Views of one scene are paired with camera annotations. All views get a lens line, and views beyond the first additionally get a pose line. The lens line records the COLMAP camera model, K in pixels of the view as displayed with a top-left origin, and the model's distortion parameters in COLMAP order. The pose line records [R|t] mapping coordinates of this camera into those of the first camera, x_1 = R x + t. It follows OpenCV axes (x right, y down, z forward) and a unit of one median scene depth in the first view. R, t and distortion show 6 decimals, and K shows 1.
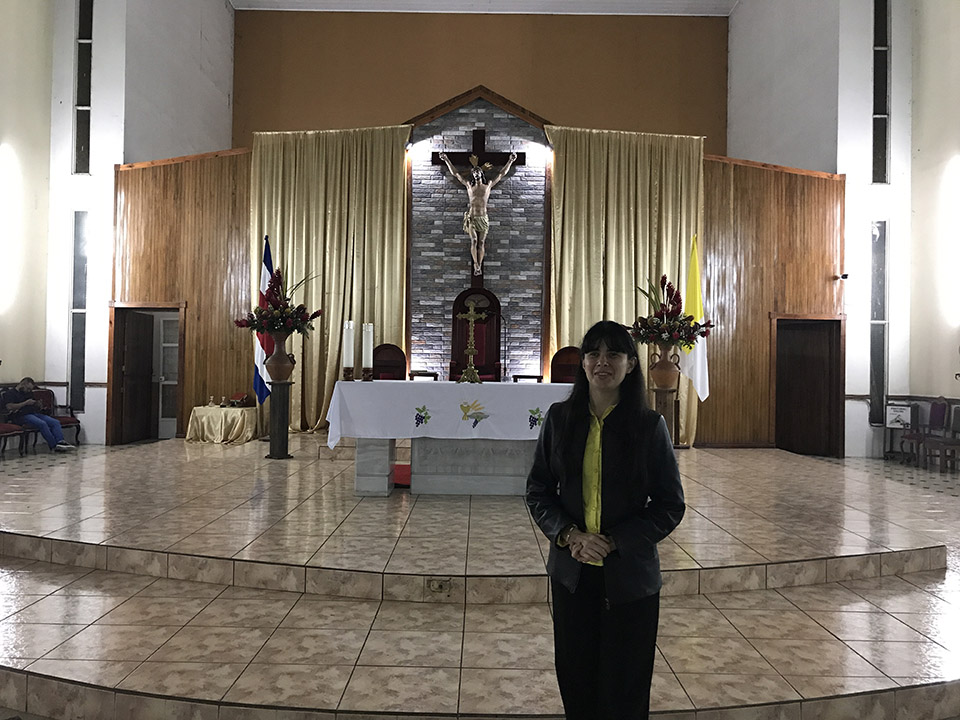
lens RADIAL K [[788.3, 0, 529.3], [0, 788.3, 359.6], [0, 0, 1]] dist [0.031573, 0.008407]
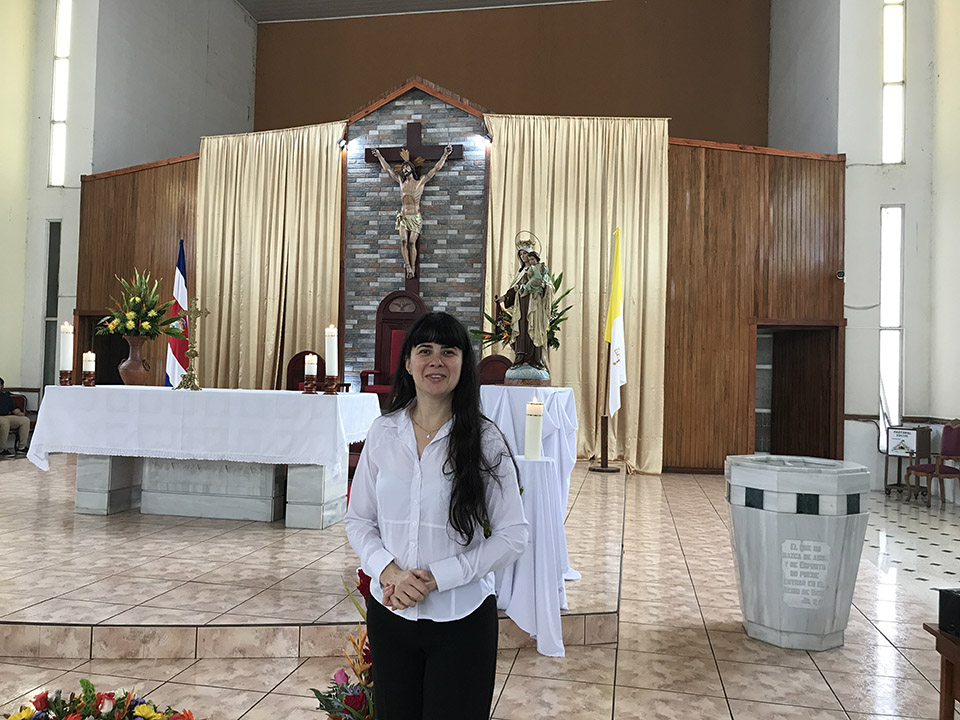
lens RADIAL K [[788.3, 0, 529.3], [0, 788.3, 359.6], [0, 0, 1]] dist [0.031573, 0.008407]
pose [[0.980819, 0.006499, -0.194812, 0.251255], [-0.010086, 0.999797, -0.017426, 0.004238], [0.194659, 0.019057, 0.980686, 0.113986]]
